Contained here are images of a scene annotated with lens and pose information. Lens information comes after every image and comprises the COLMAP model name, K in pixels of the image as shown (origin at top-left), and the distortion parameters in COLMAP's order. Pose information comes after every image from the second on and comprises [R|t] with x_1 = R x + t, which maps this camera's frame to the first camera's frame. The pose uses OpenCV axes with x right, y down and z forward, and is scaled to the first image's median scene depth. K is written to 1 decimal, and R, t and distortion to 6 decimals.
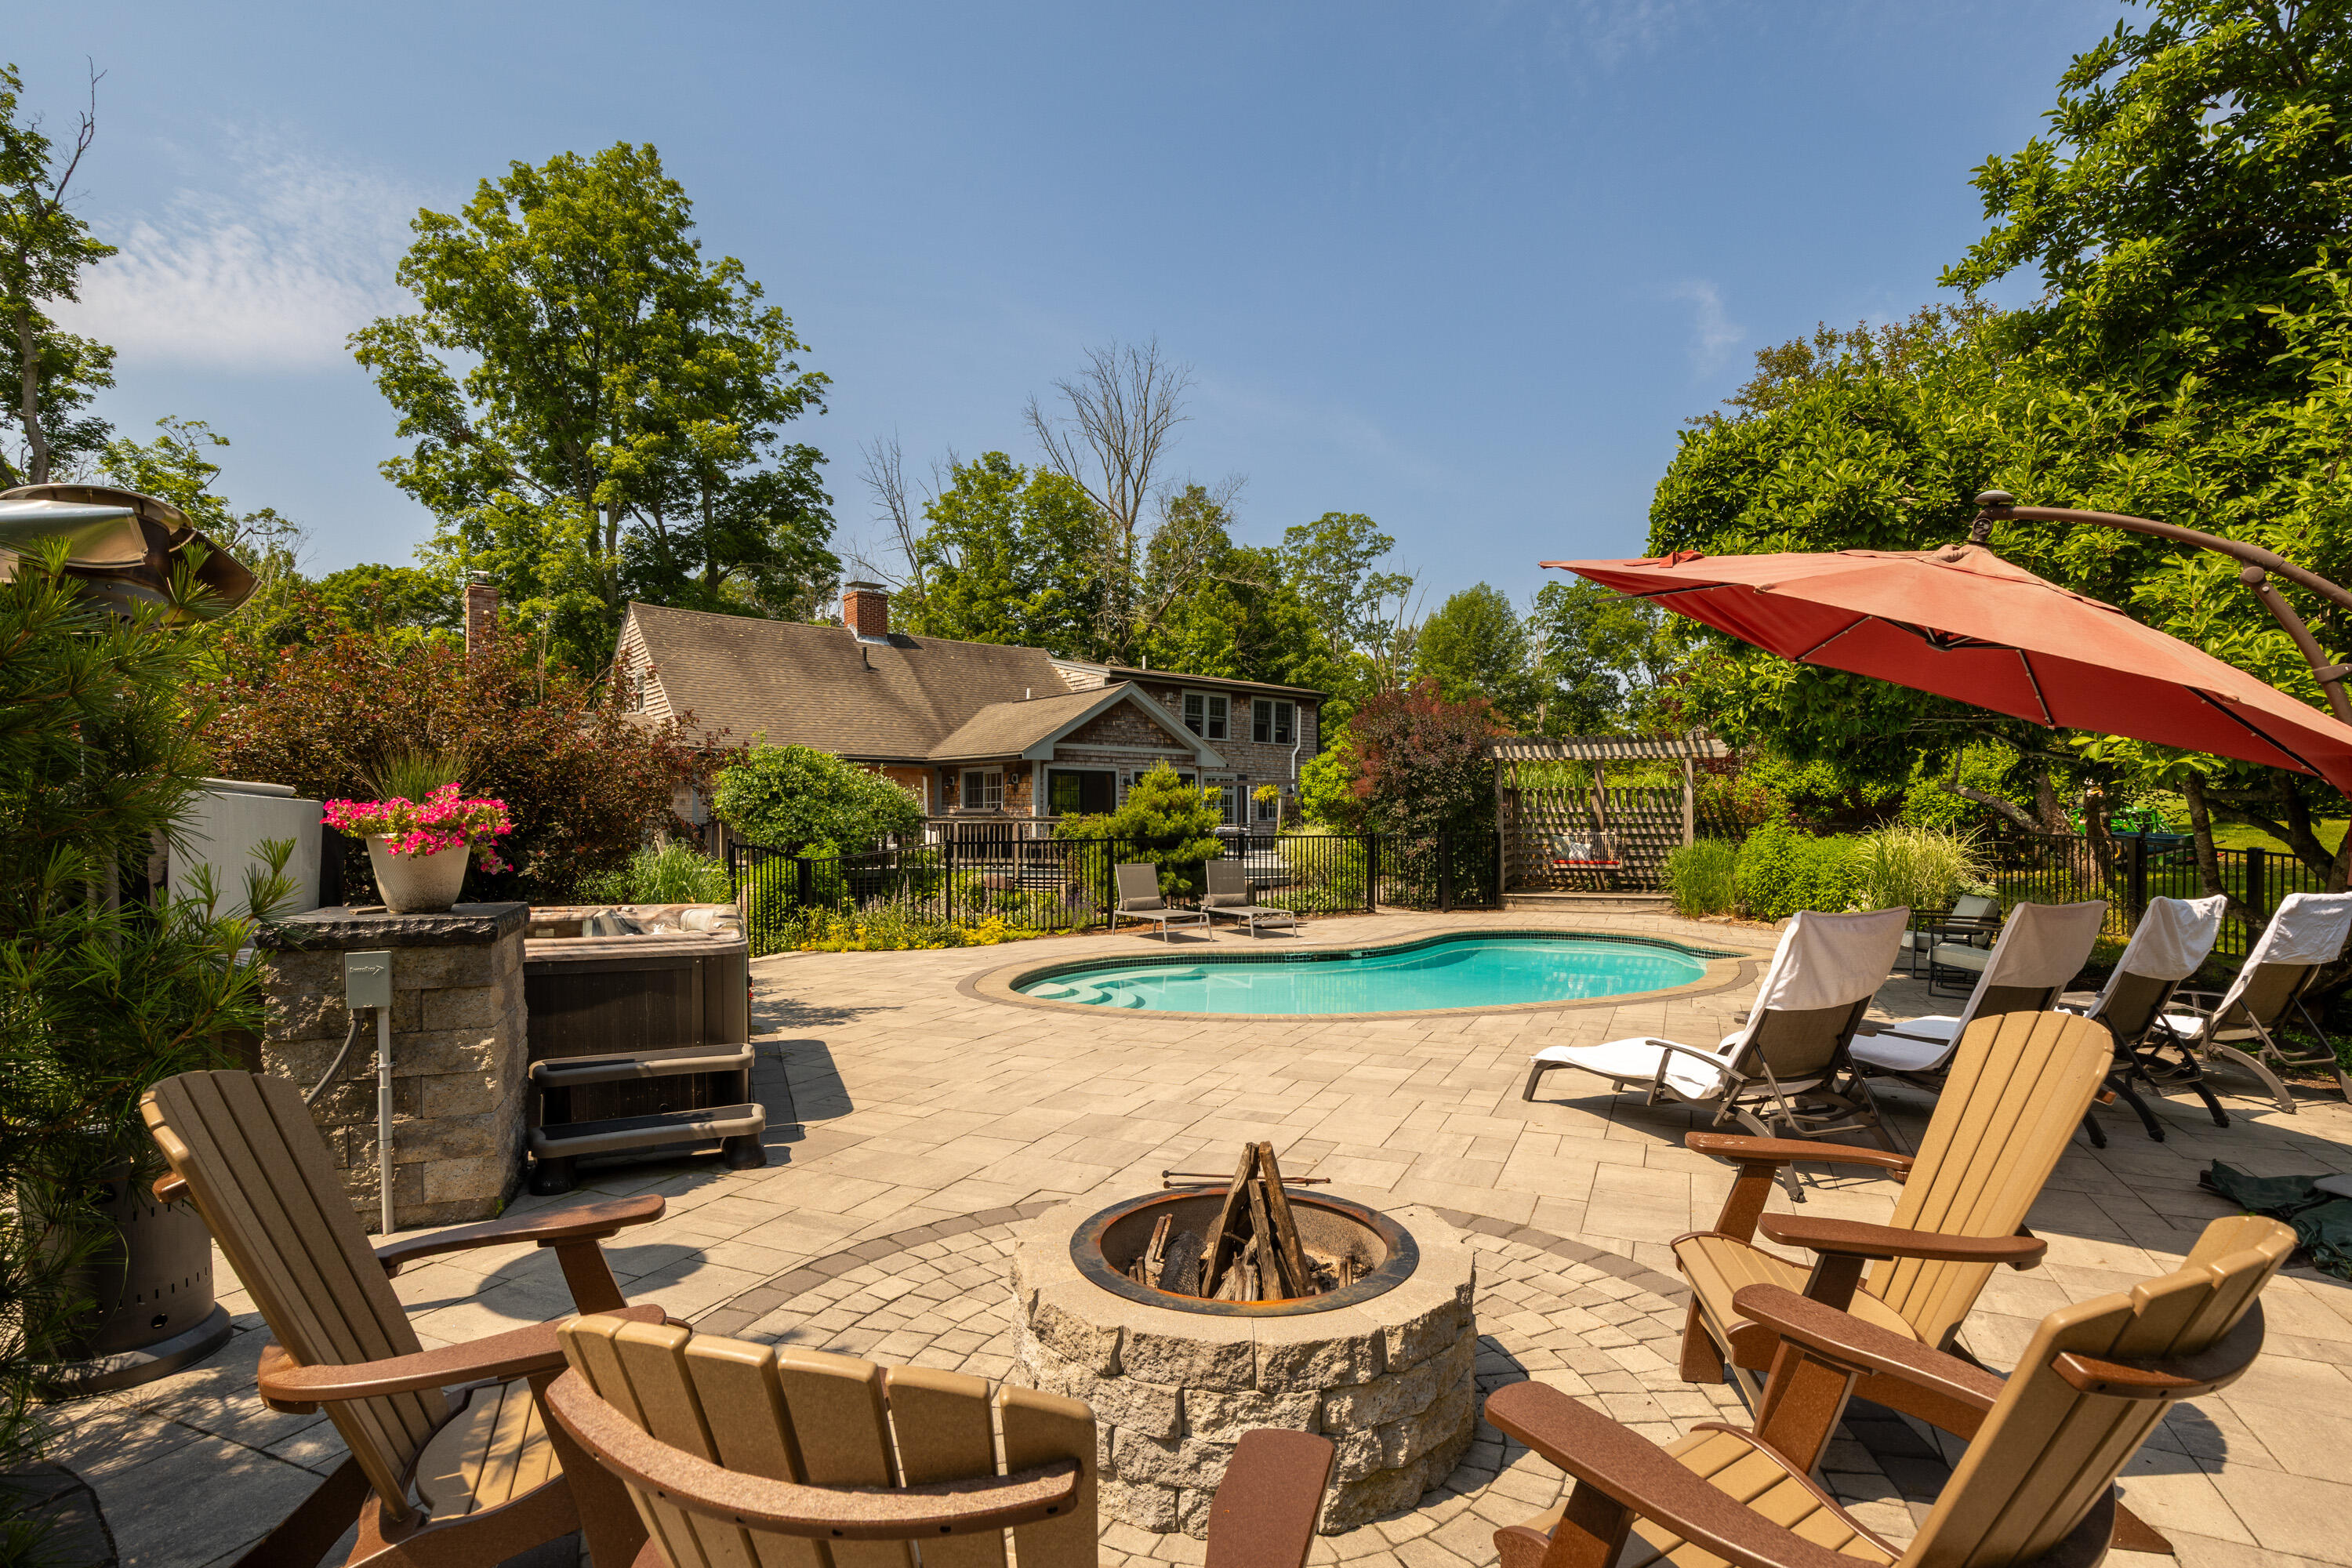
lens RADIAL K [[1141.3, 0, 1176.0], [0, 1141.3, 784.0], [0, 0, 1]] dist [0.035421, -0.000072]
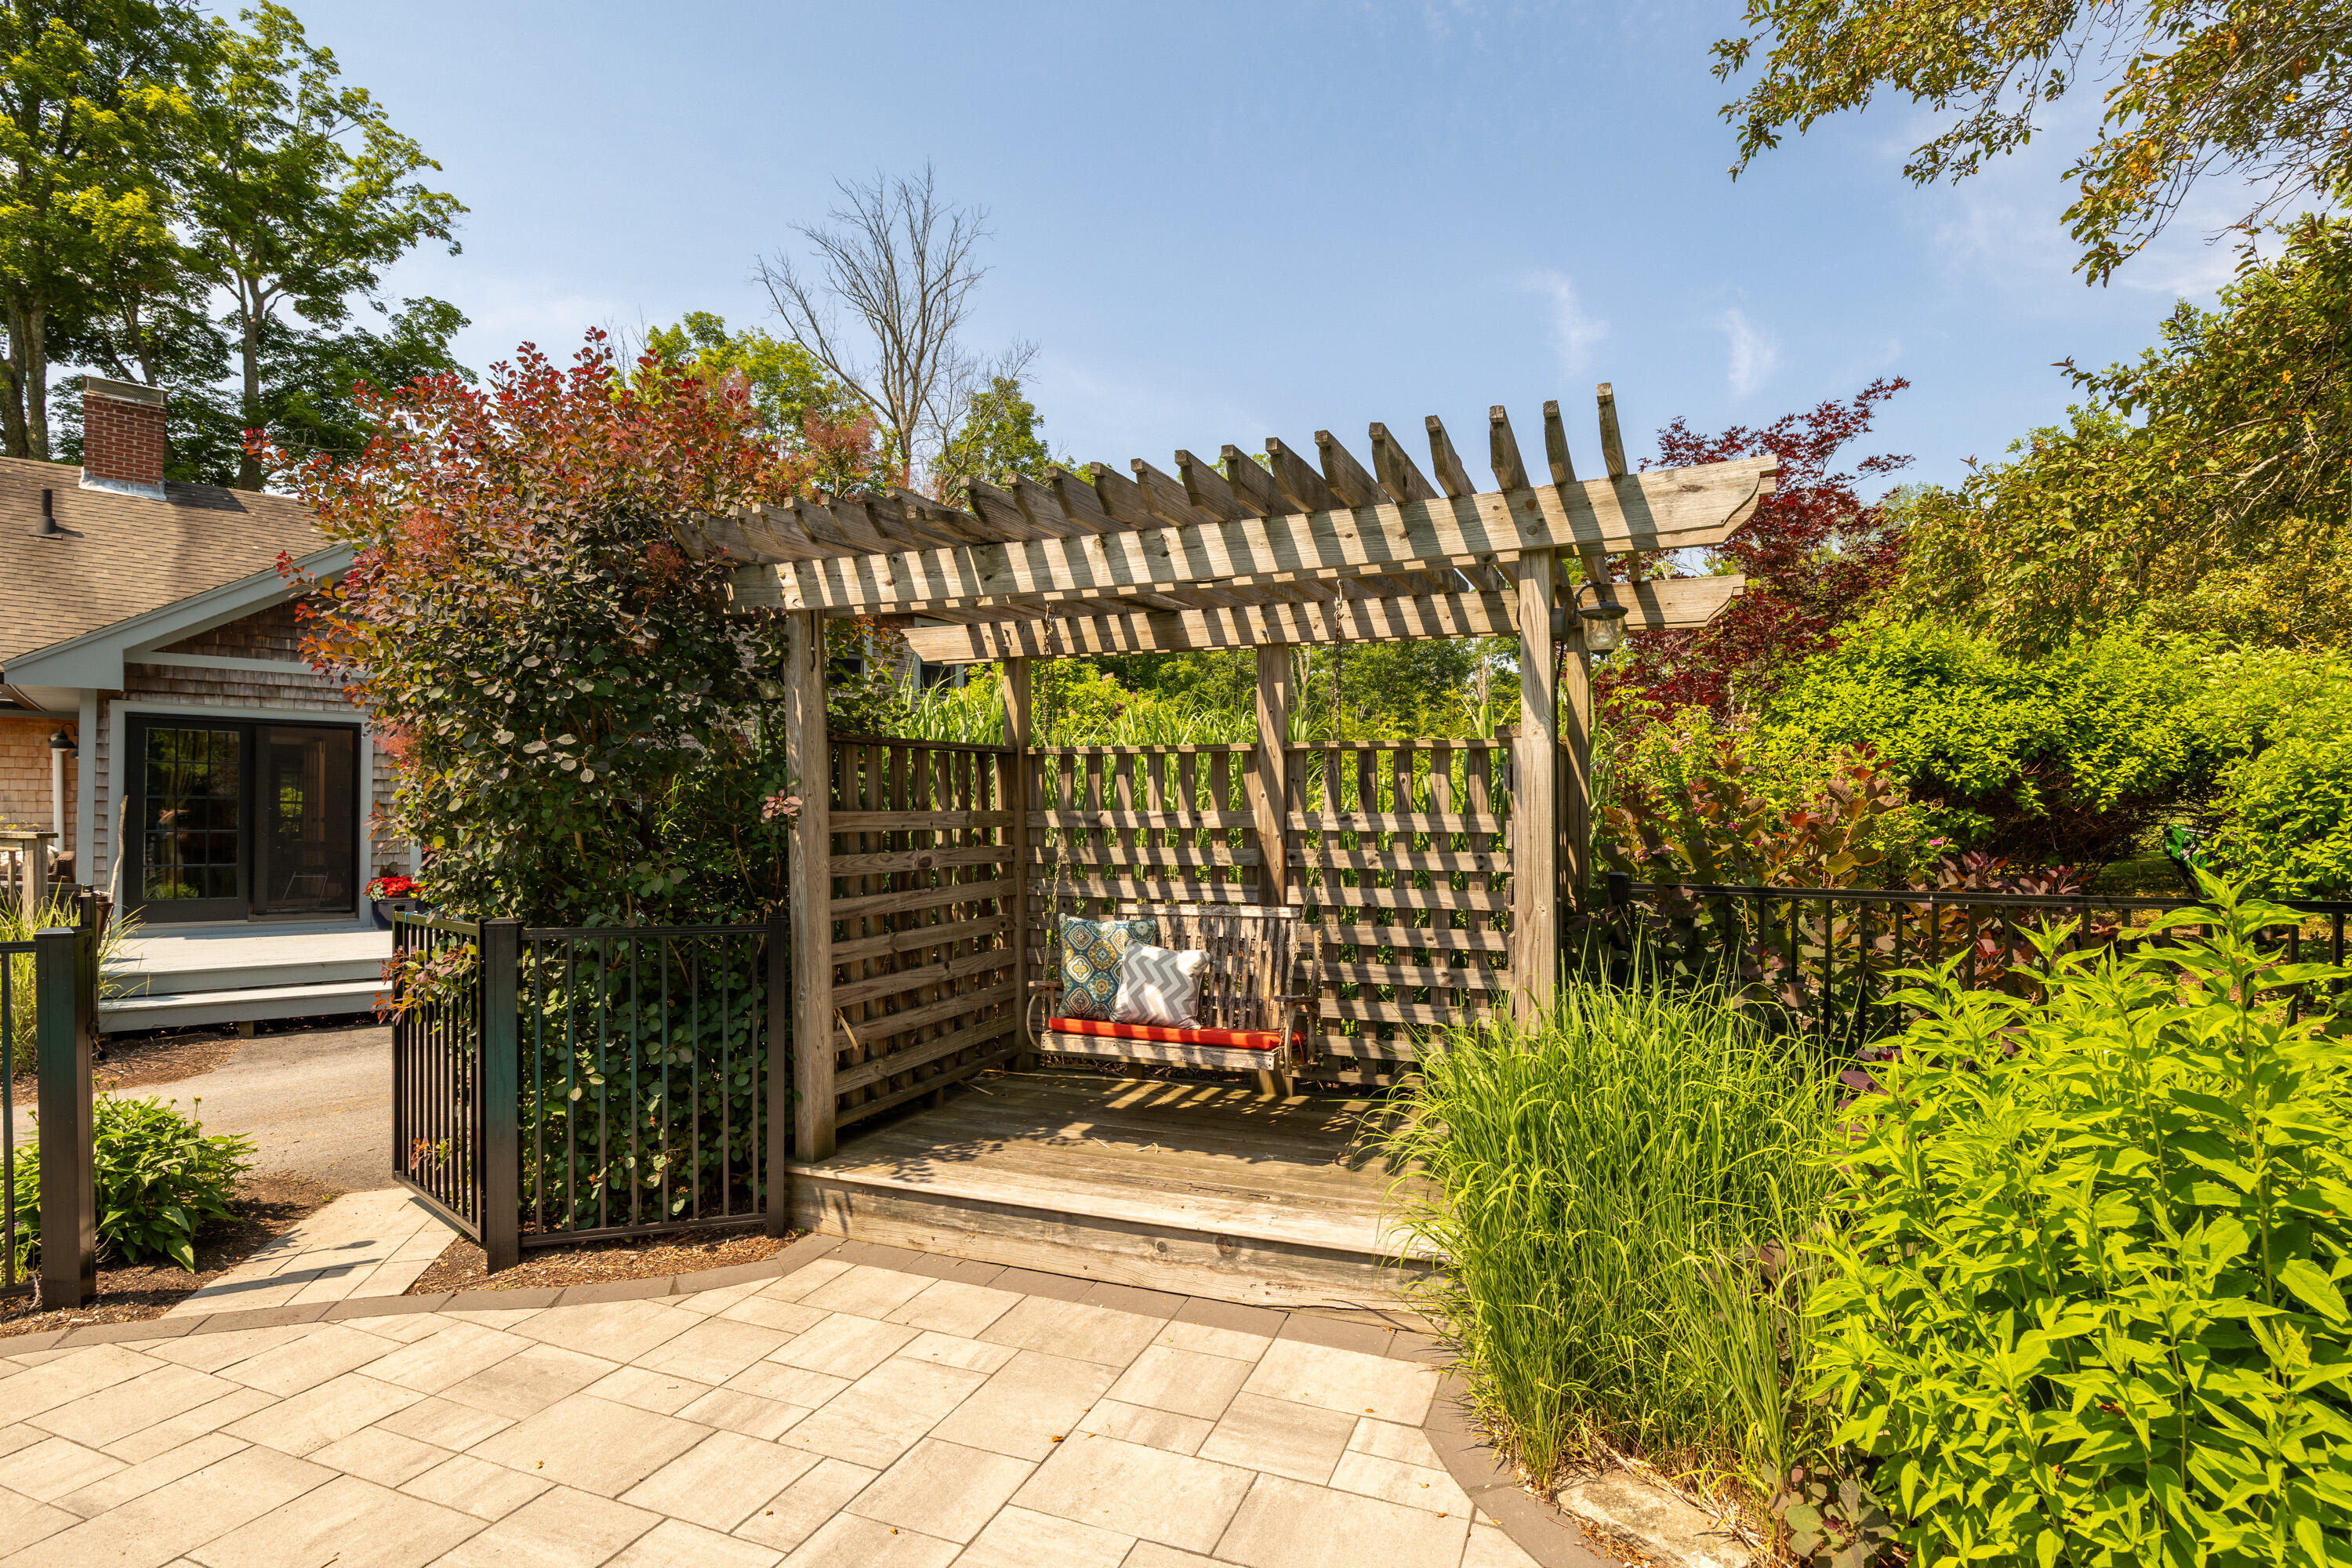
lens RADIAL K [[1153.8, 0, 1174.4], [0, 1153.8, 806.0], [0, 0, 1]] dist [-0.000618, -0.000055]
pose [[0.999354, 0.002356, 0.035850, 0.326630], [-0.003265, 0.999674, 0.025318, 0.011416], [-0.035778, -0.025418, 0.999036, 0.697746]]
